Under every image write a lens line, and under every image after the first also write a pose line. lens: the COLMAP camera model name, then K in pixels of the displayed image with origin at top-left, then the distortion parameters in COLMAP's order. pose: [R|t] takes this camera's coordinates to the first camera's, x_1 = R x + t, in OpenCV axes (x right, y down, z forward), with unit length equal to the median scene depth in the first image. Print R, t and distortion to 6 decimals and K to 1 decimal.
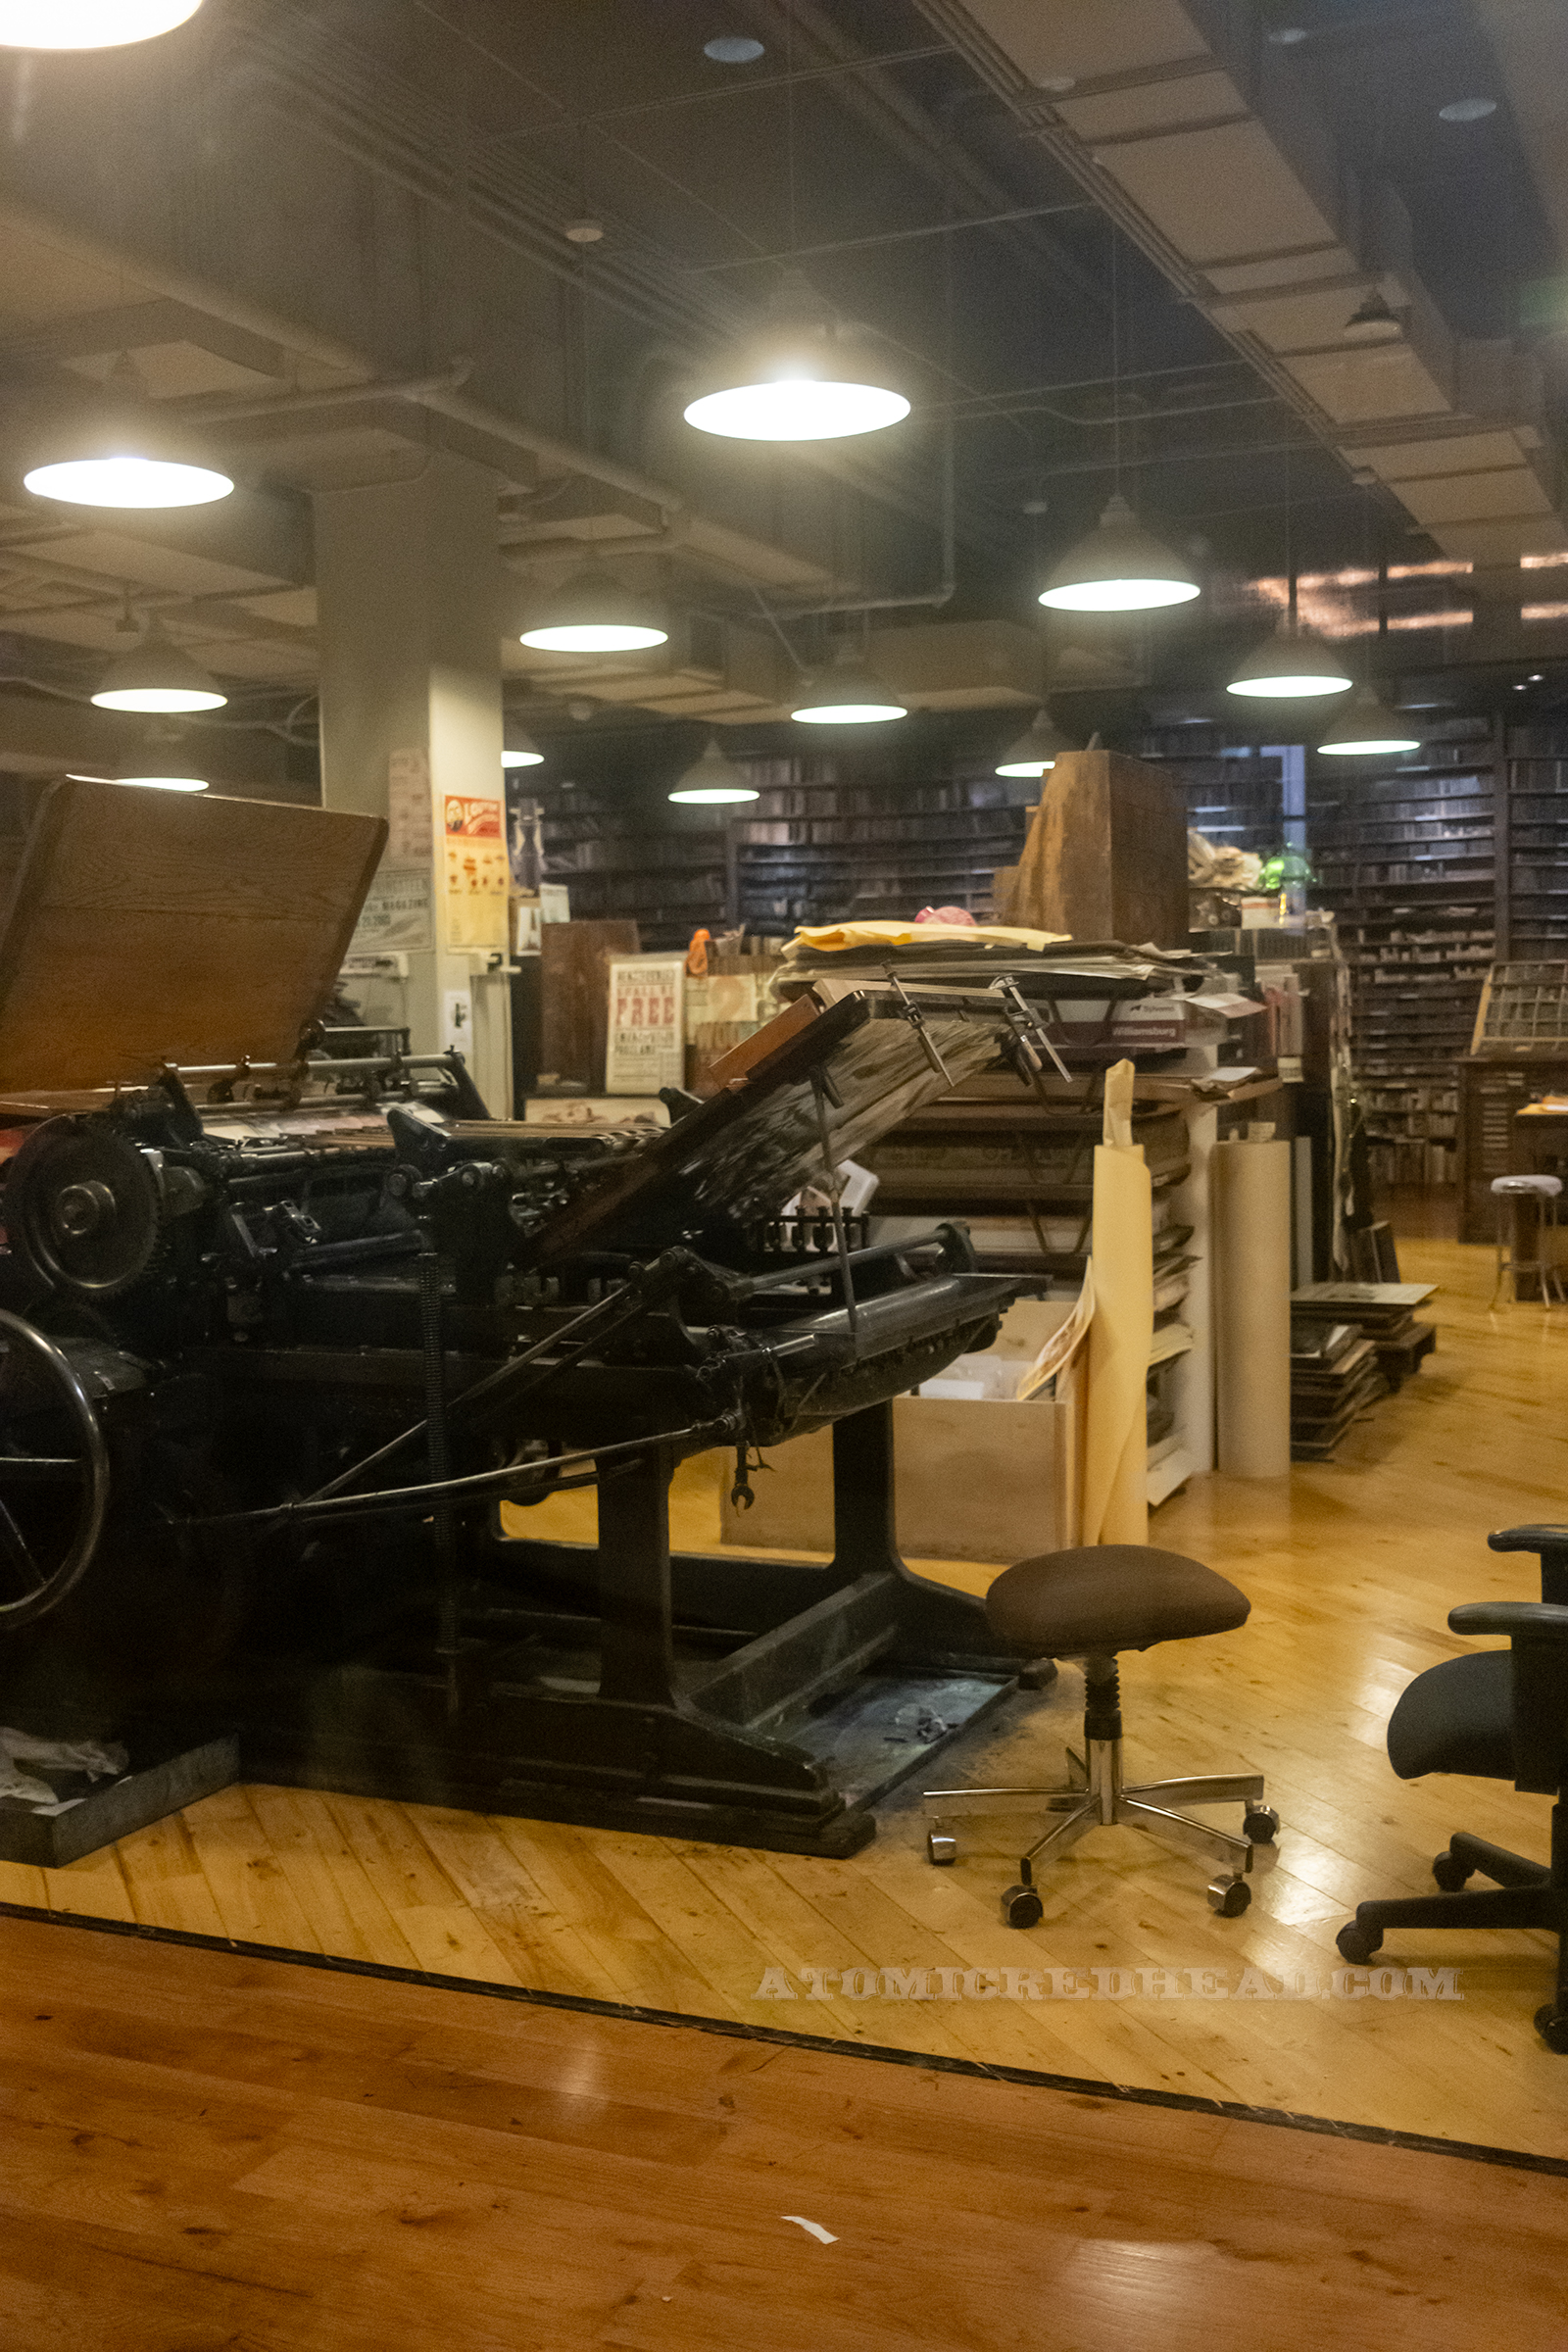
lens RADIAL K [[2373.2, 0, 761.9], [0, 2373.2, 1163.6], [0, 0, 1]] dist [-0.039609, 0.000000]
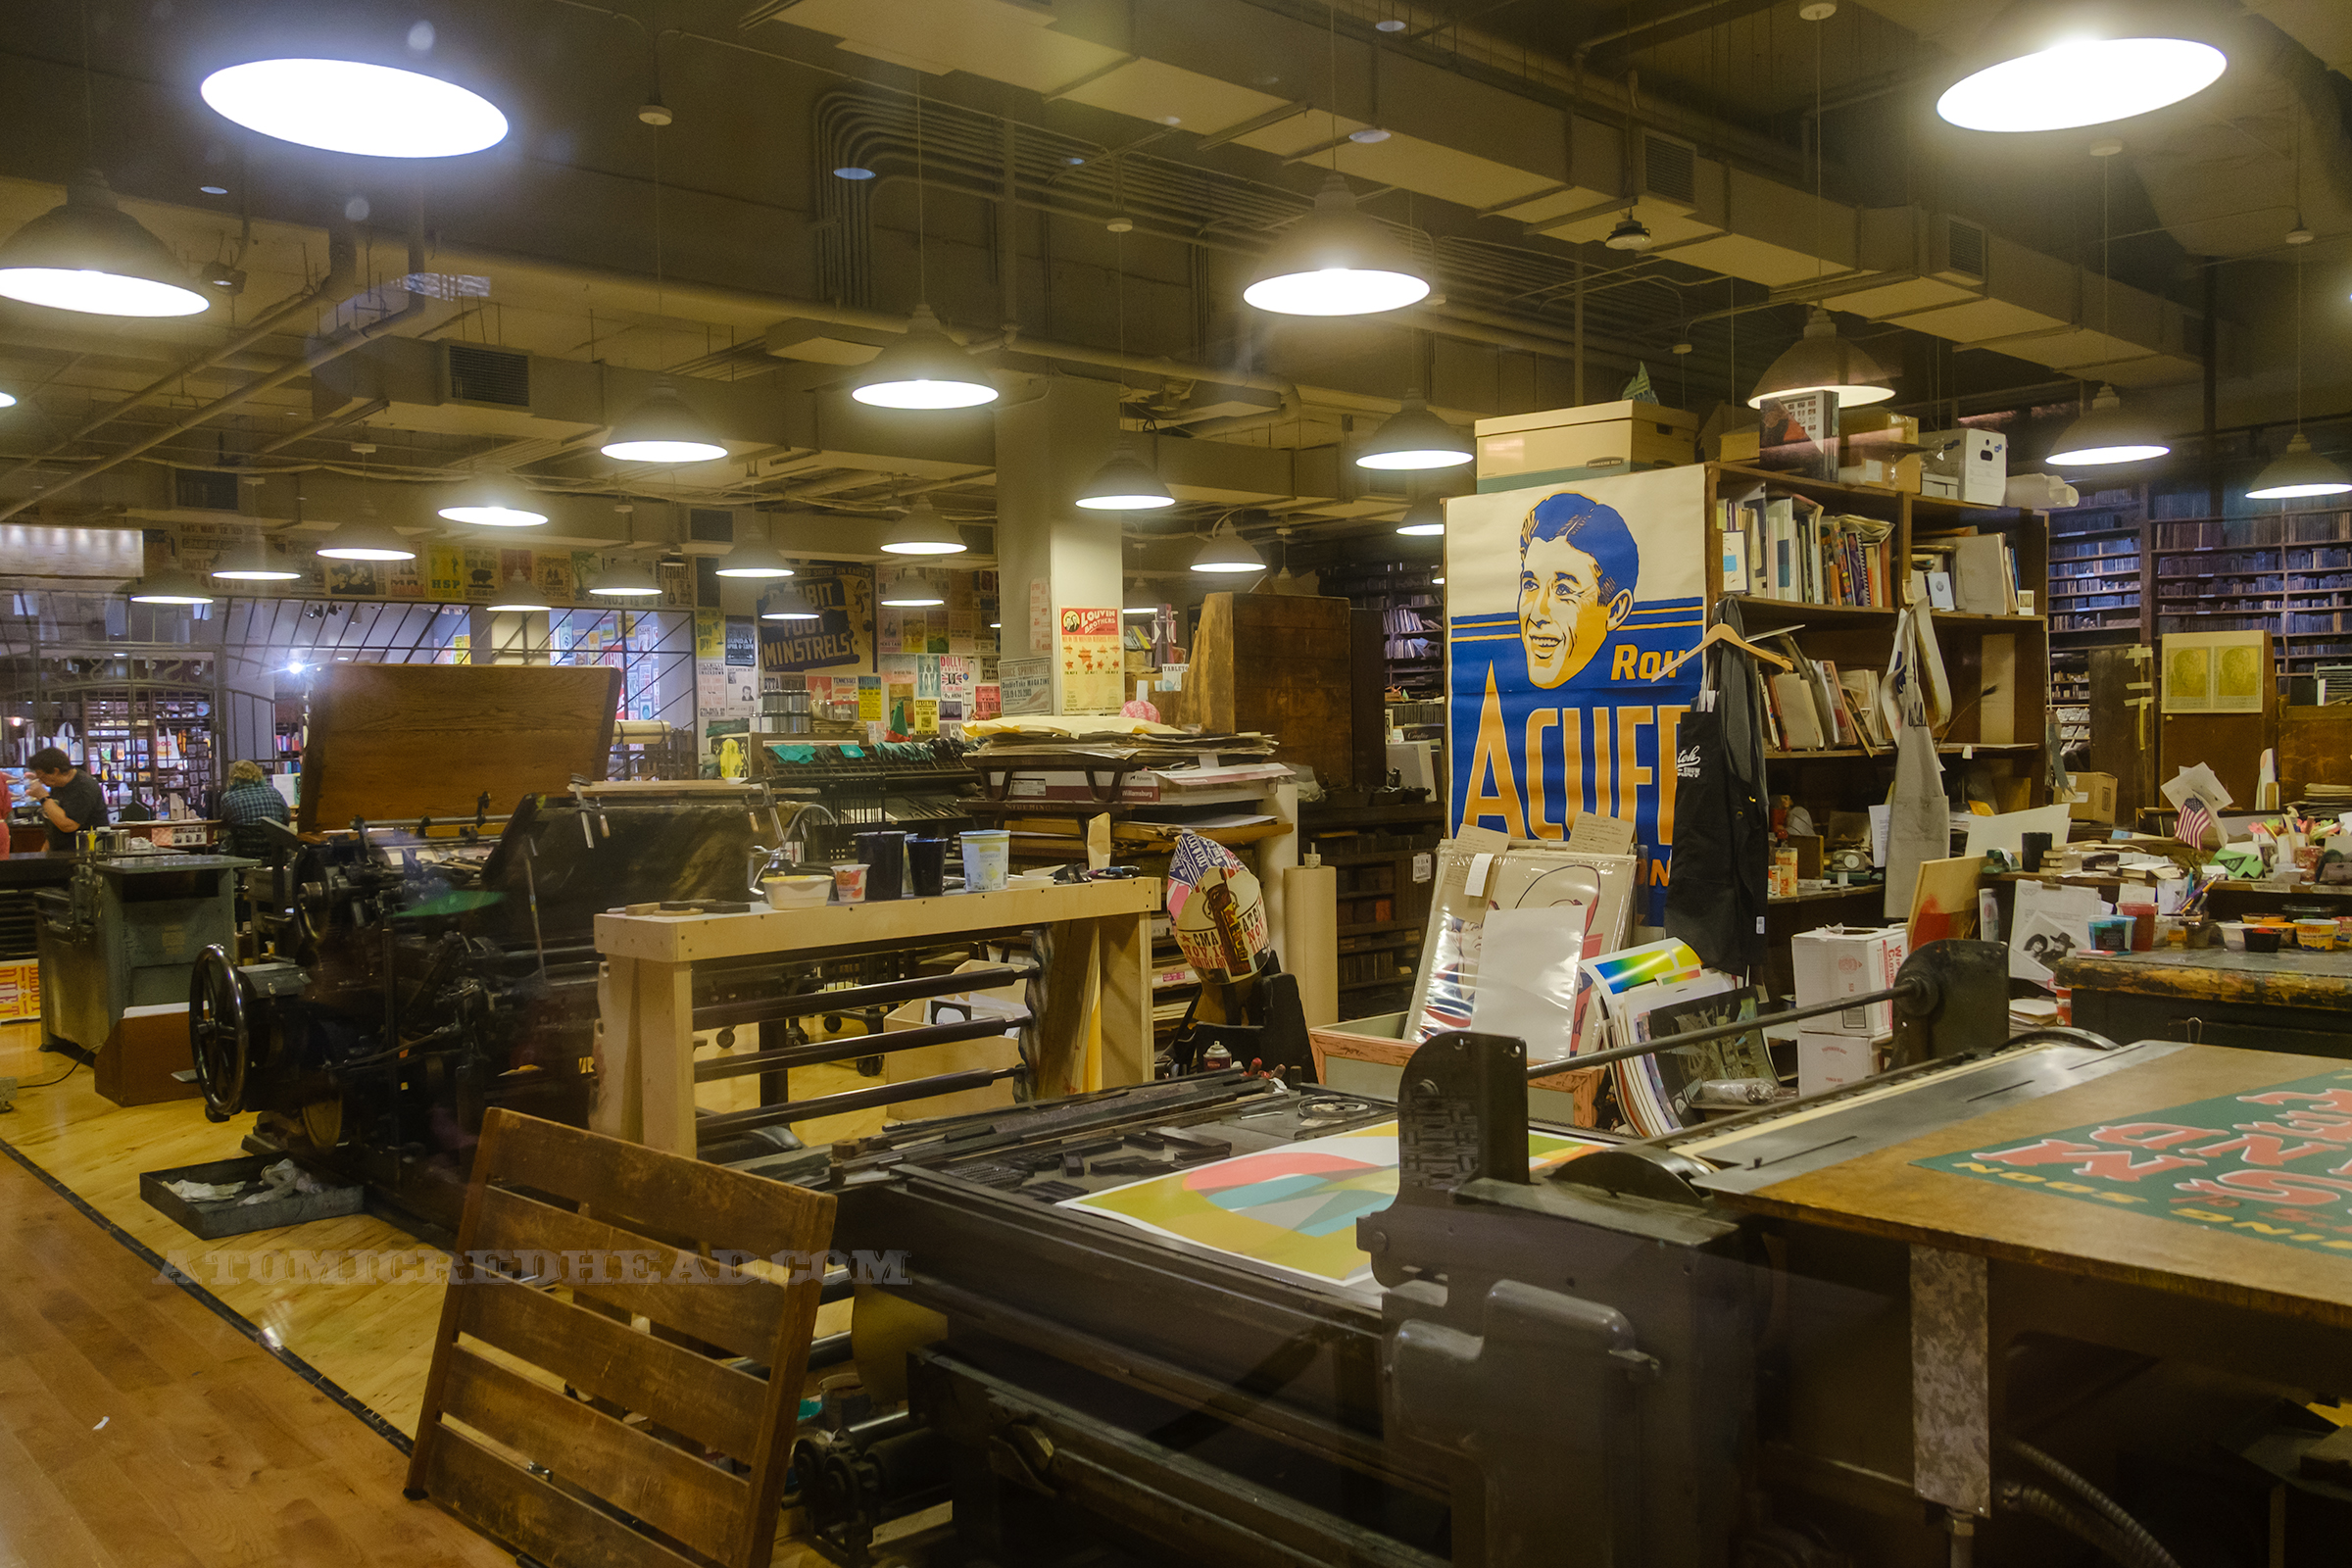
lens RADIAL K [[1858.5, 0, 1184.4], [0, 1858.5, 778.3], [0, 0, 1]] dist [-0.006865, -0.000758]
pose [[0.915664, 0.011282, -0.401786, 0.400925], [-0.022467, 0.999480, -0.023136, -0.023899], [0.401316, 0.030212, 0.915441, -0.029746]]
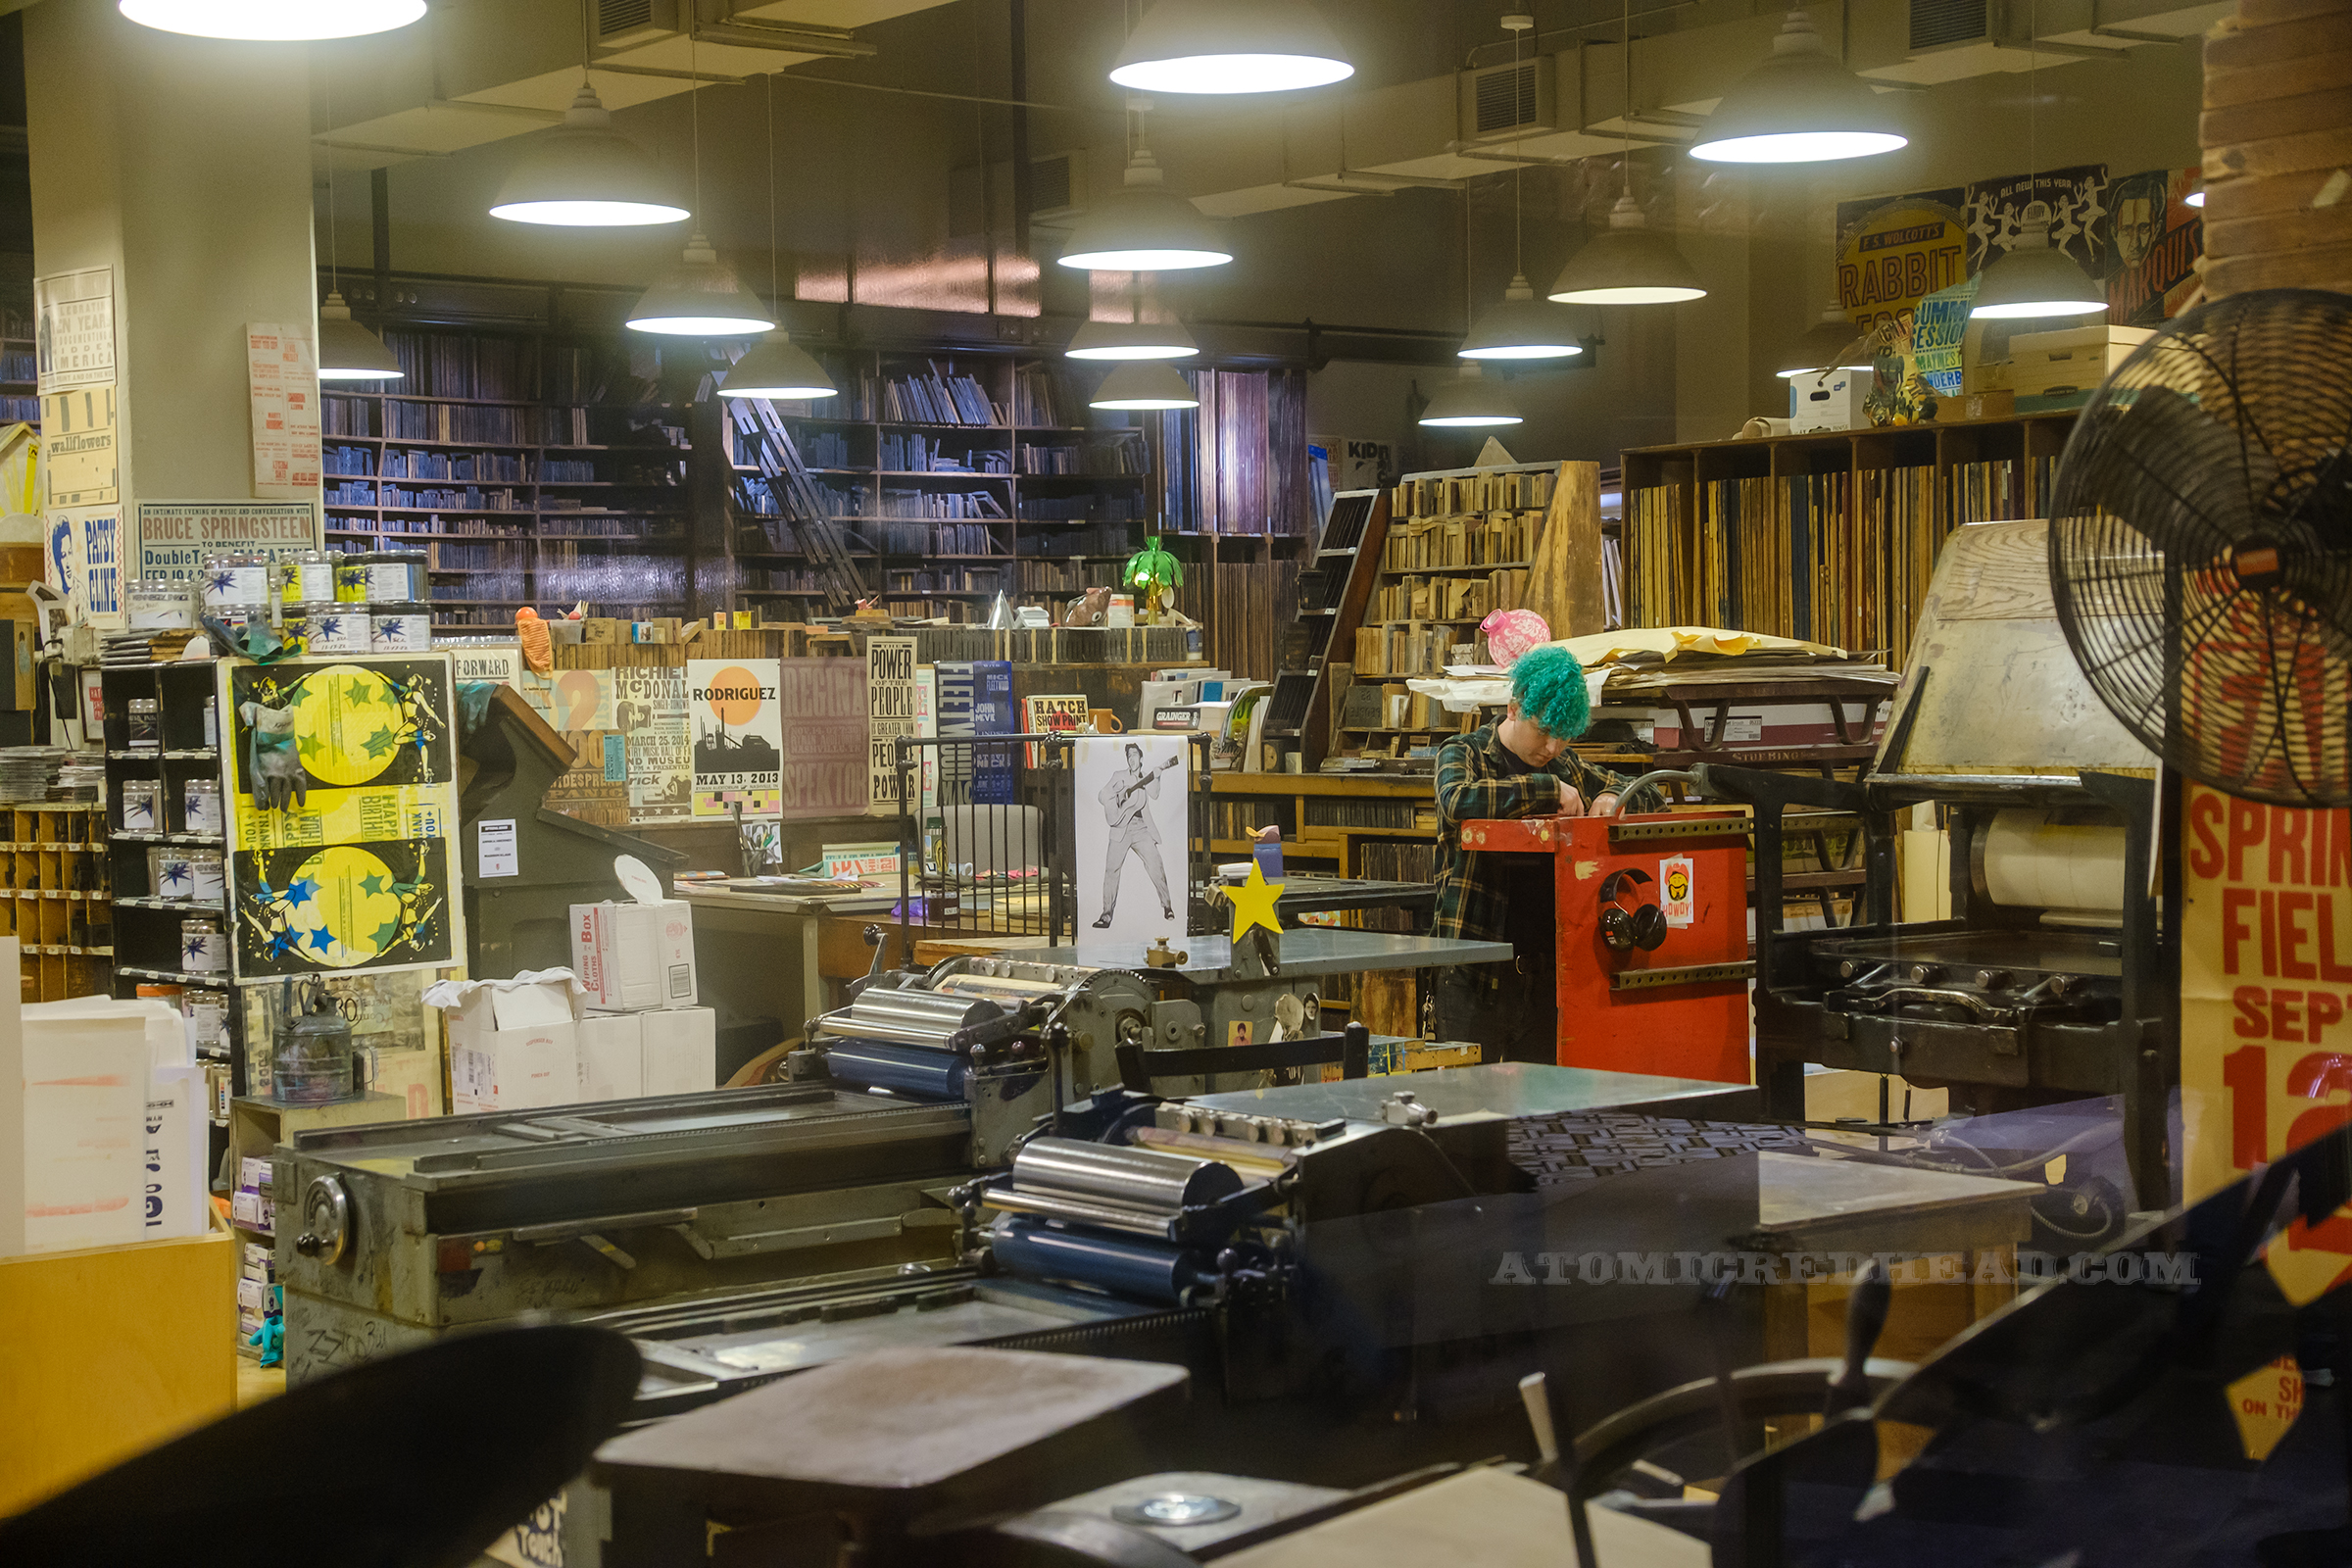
lens RADIAL K [[3719.4, 0, 1179.4], [0, 3719.4, 792.0], [0, 0, 1]] dist [0.196082, 0.000000]
pose [[0.474431, -0.015893, 0.880149, -0.959401], [0.058521, 0.998195, -0.013520, -0.013708], [-0.878345, 0.057921, 0.474505, 0.276129]]
